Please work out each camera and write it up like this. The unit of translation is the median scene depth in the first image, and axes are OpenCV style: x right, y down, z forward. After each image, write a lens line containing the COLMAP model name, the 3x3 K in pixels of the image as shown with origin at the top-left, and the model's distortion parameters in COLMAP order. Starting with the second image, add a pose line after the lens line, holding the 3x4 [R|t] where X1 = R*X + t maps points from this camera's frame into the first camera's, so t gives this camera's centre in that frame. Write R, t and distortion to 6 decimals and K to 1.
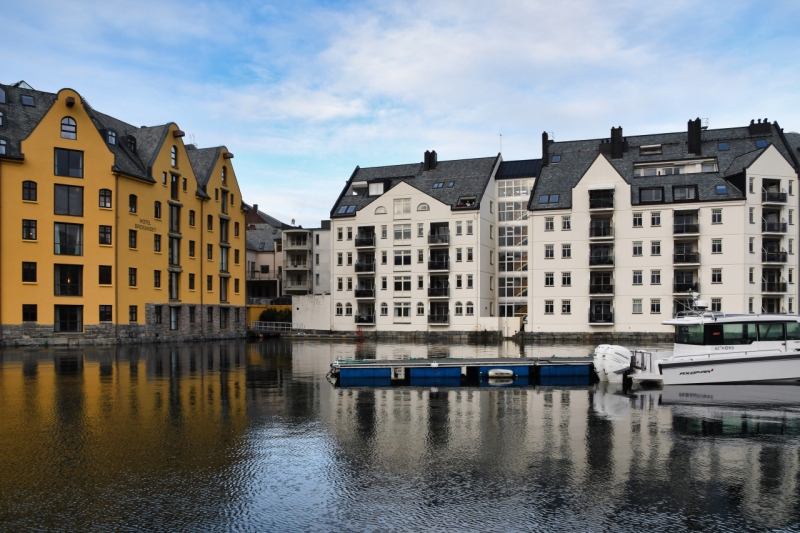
lens RADIAL K [[681.8, 0, 393.3], [0, 681.8, 302.7], [0, 0, 1]] dist [-0.087964, 0.065821]
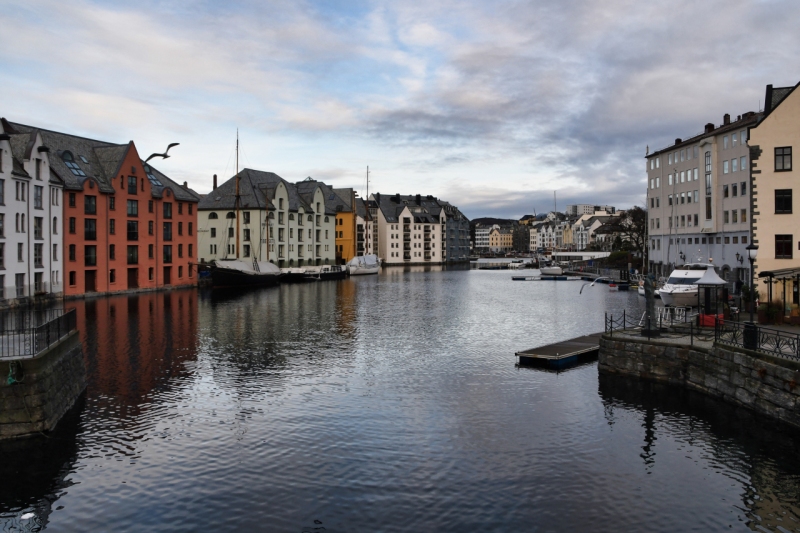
lens RADIAL K [[681.8, 0, 401.6], [0, 681.8, 262.7], [0, 0, 1]] dist [-0.087964, 0.065821]
pose [[0.604974, -0.021565, 0.795953, -2.703306], [-0.002239, 0.999583, 0.028783, -0.055465], [-0.796242, -0.019195, 0.604673, -1.106422]]
